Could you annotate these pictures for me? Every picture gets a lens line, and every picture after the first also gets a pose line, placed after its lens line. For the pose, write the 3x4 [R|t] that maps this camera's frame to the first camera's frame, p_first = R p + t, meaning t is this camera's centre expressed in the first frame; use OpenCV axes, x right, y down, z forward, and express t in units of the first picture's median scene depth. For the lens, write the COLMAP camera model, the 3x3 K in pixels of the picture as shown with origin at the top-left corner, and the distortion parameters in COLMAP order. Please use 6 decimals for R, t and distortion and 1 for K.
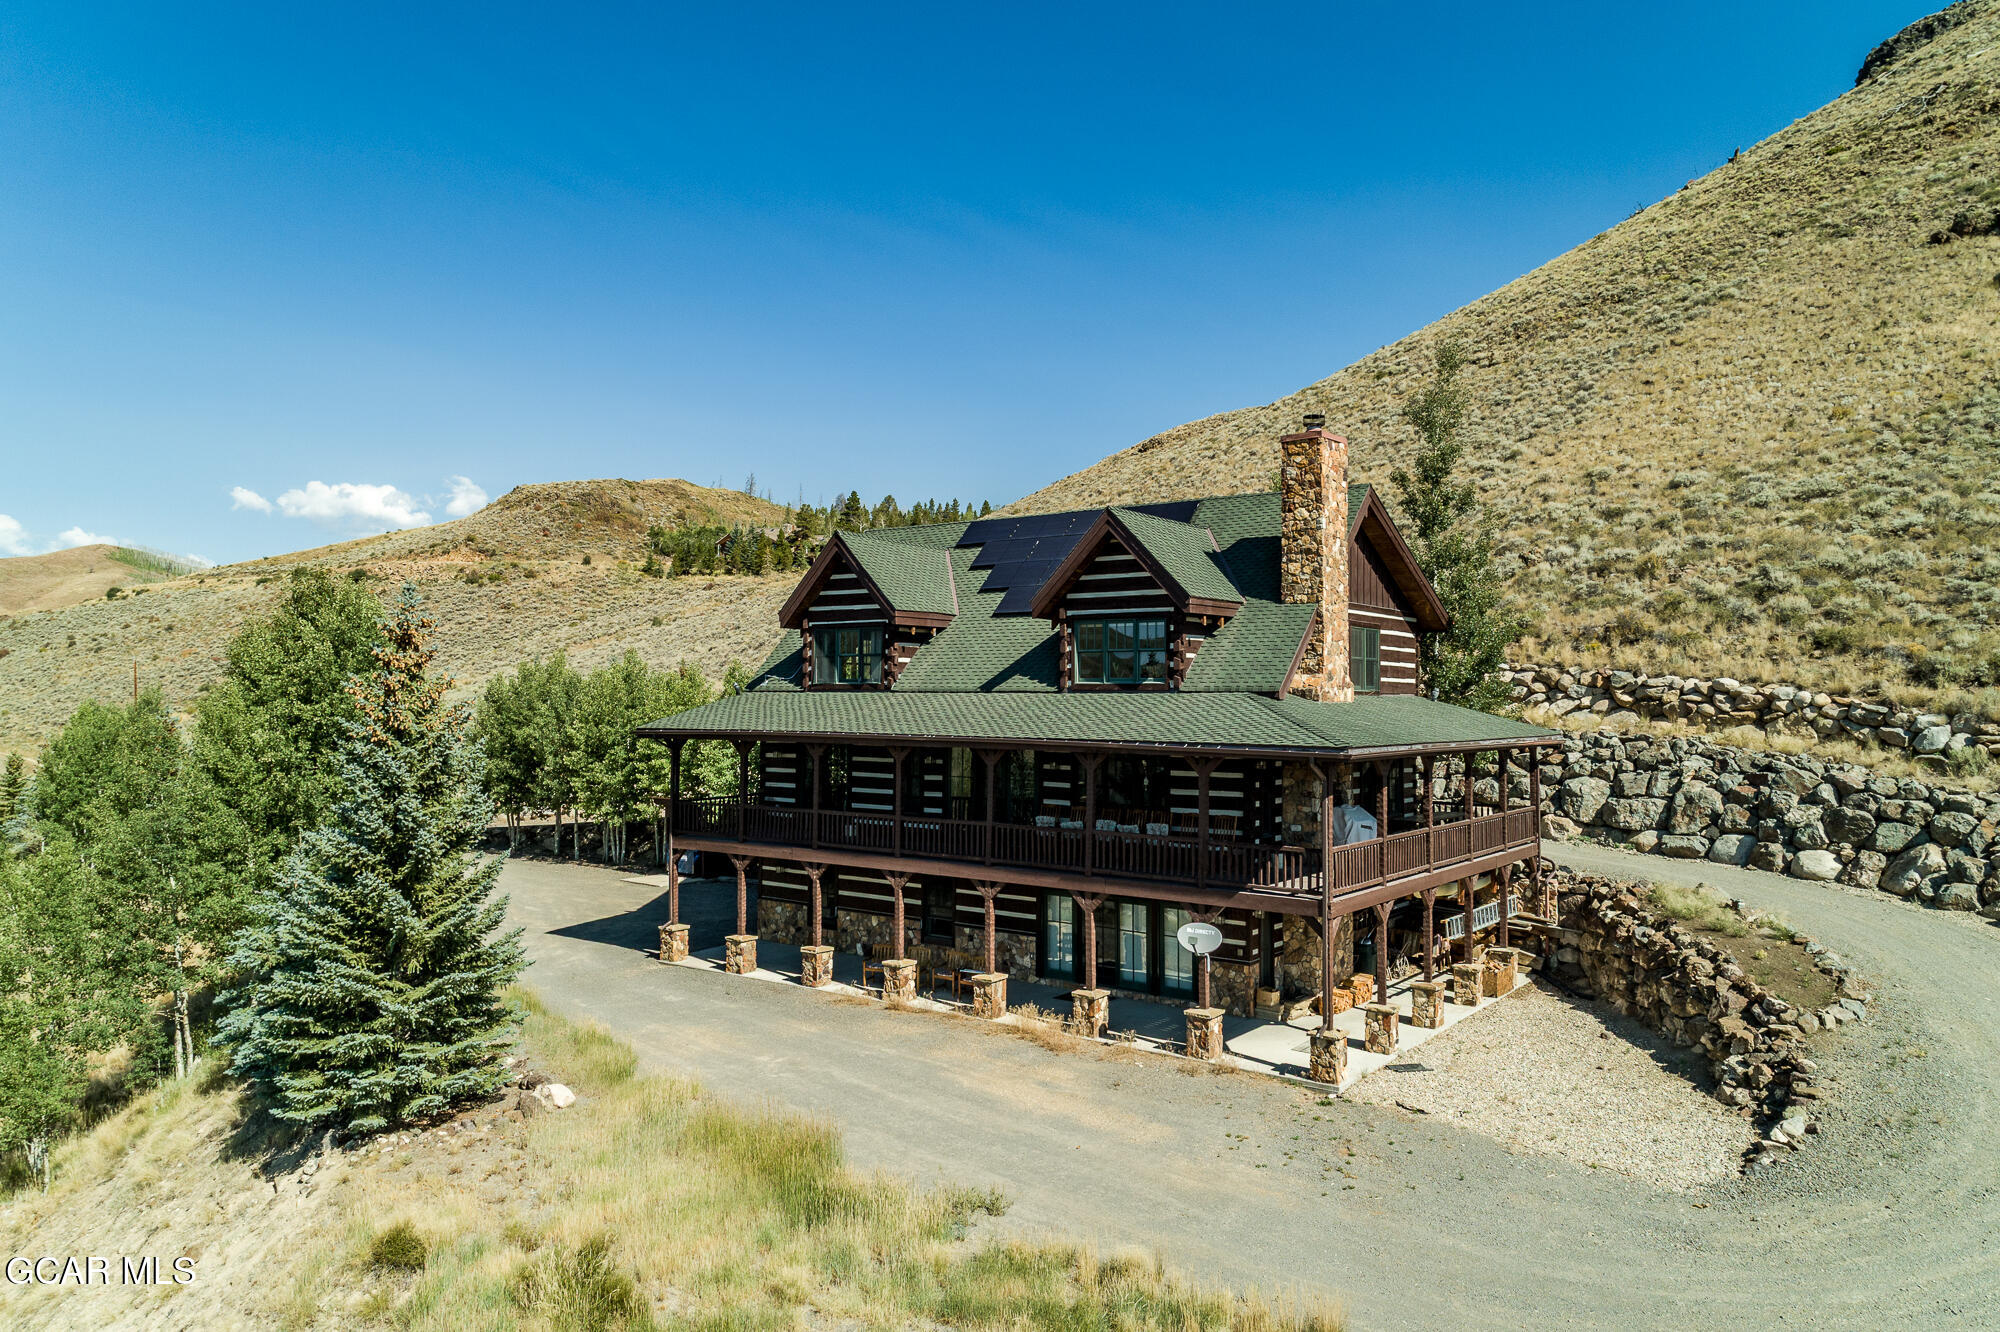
lens RADIAL K [[1401.4, 0, 1000.0], [0, 1401.4, 666.0], [0, 0, 1]] dist [0.004484, 0.000029]
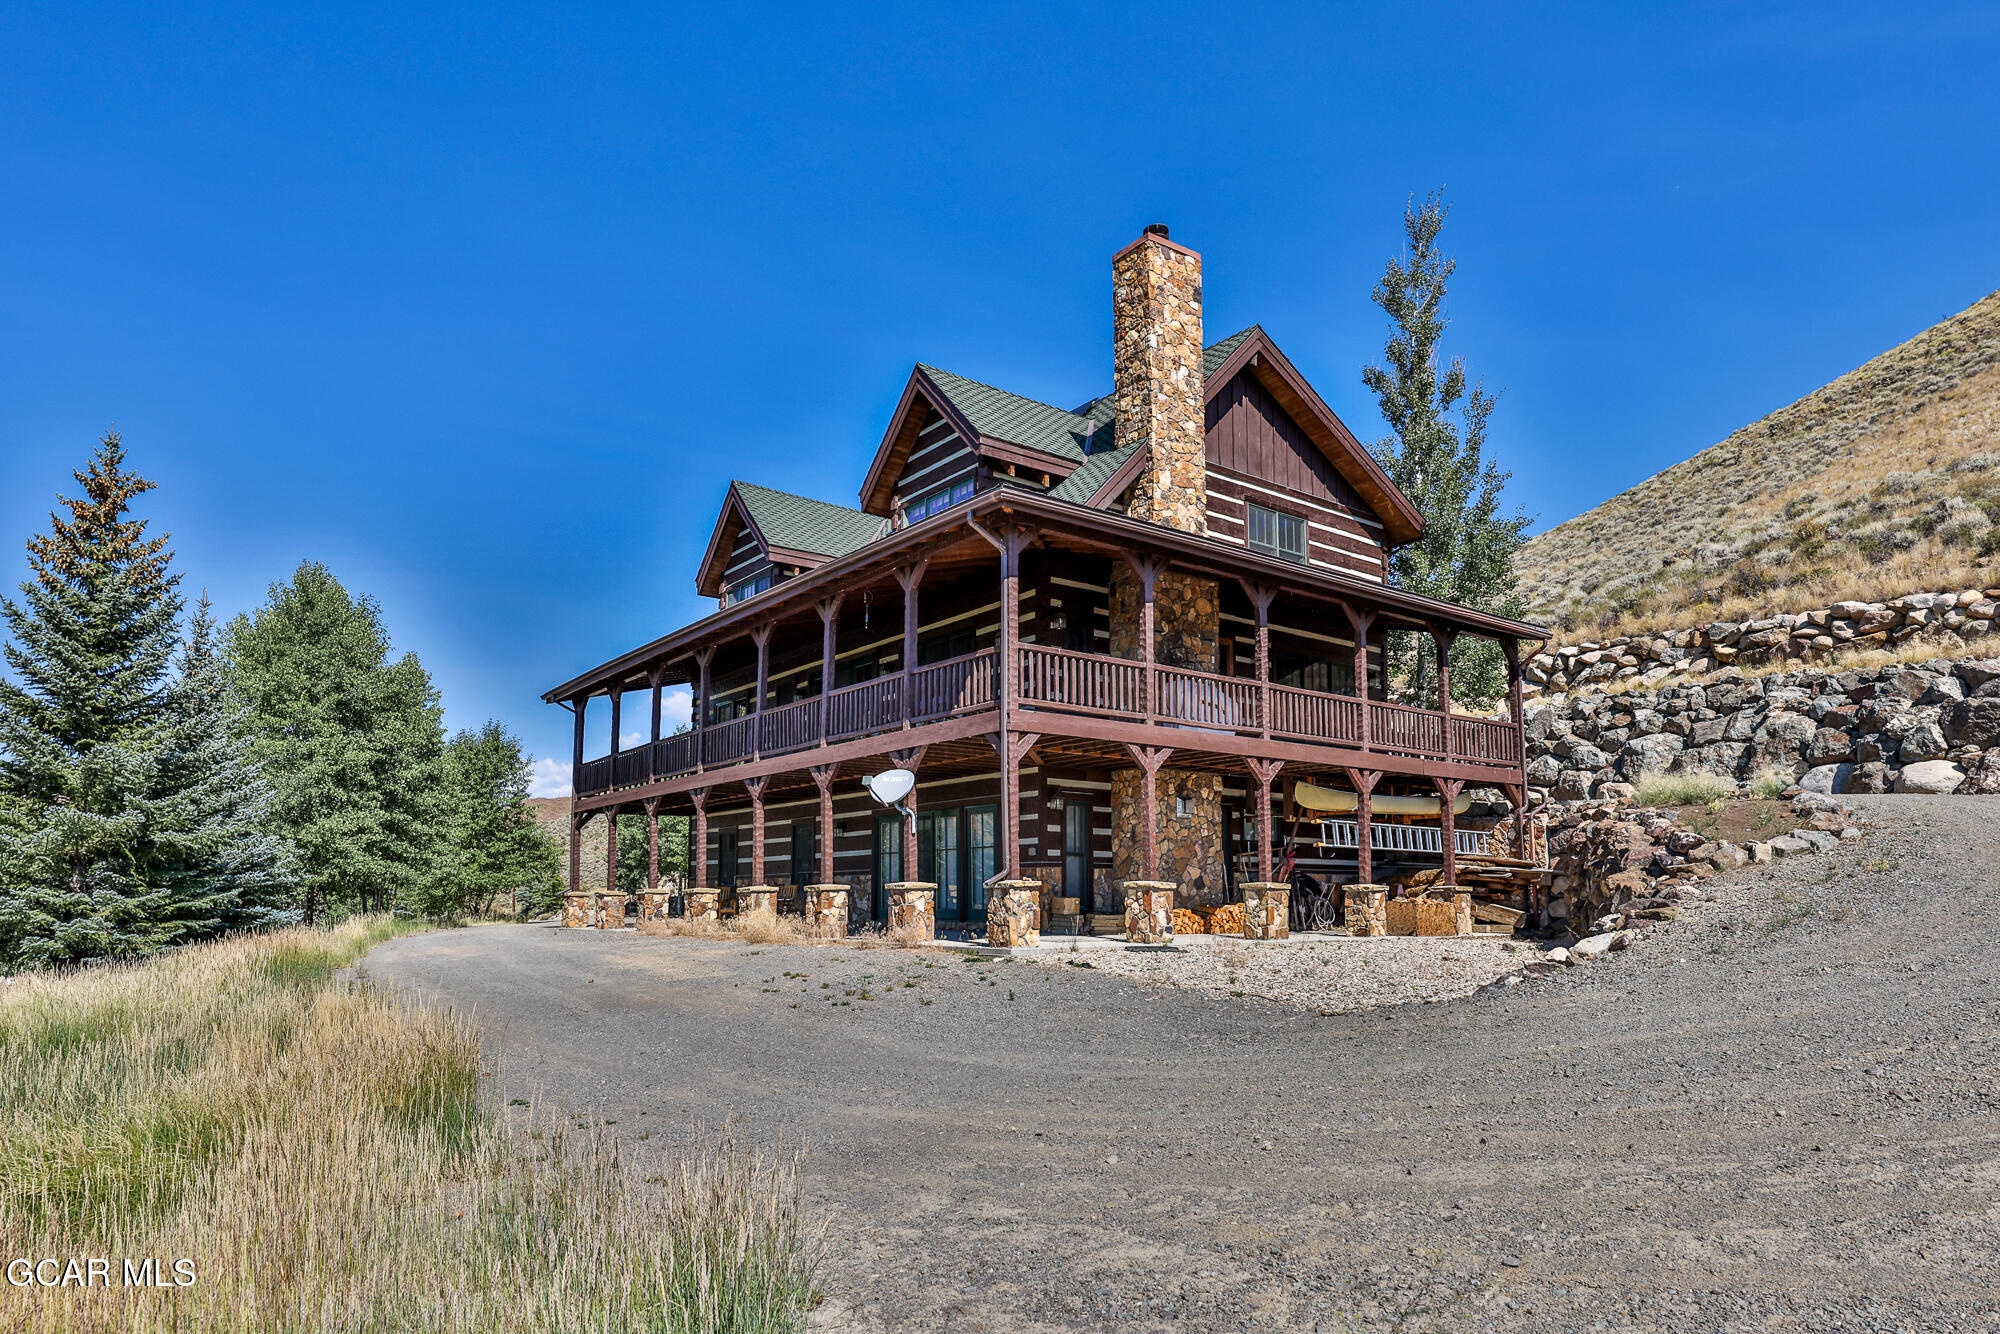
lens RADIAL K [[1250.0, 0, 1003.3], [0, 1250.0, 804.5], [0, 0, 1]] dist [-0.005737, -0.002633]
pose [[0.961901, -0.030122, -0.271733, 0.277814], [0.012085, 0.997625, -0.067807, 0.178604], [0.273131, 0.061940, 0.959981, 0.241727]]
